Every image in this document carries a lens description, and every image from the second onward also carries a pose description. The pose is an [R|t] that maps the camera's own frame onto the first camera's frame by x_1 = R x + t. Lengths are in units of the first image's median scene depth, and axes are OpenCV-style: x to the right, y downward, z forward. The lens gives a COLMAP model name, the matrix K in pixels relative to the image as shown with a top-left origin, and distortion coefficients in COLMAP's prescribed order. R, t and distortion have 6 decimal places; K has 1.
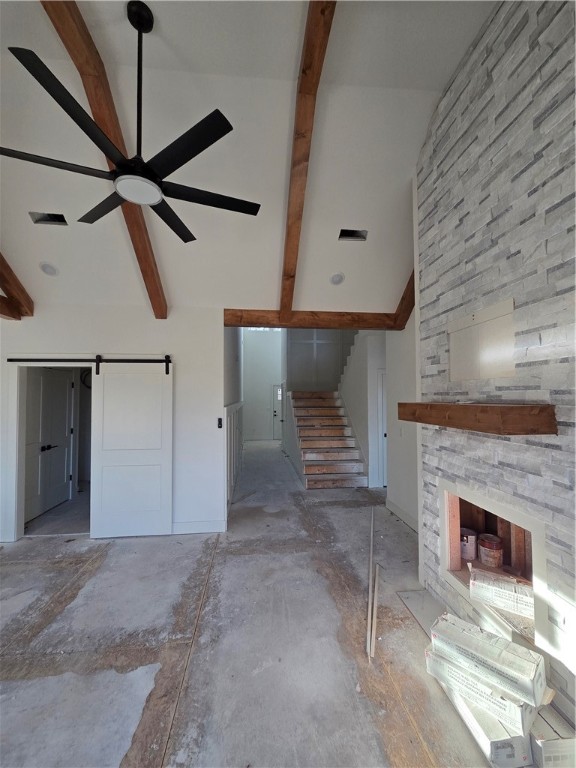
lens RADIAL K [[315.9, 0, 286.4], [0, 315.9, 385.2], [0, 0, 1]] dist [0.003518, 0.000397]
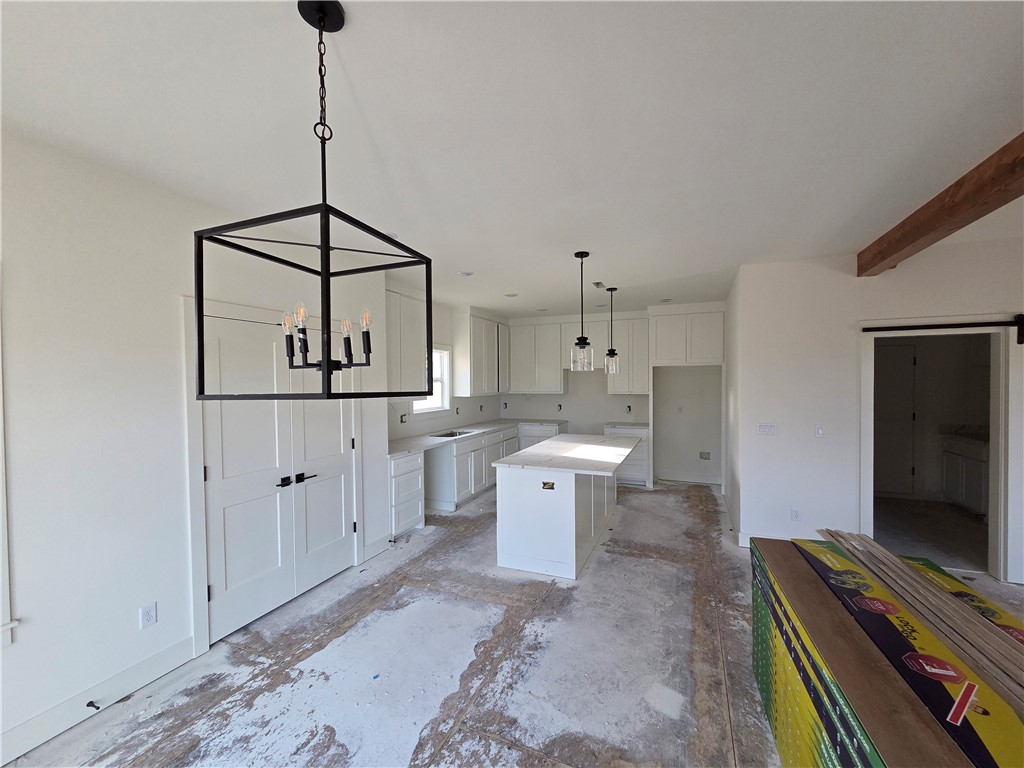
lens RADIAL K [[414.0, 0, 517.8], [0, 414.0, 387.7], [0, 0, 1]] dist [0.001875, 0.000149]
pose [[0.884060, 0.006806, -0.467323, -1.359553], [0.016668, 0.998799, 0.046079, 0.001663], [0.467076, -0.048526, 0.882885, -0.330211]]
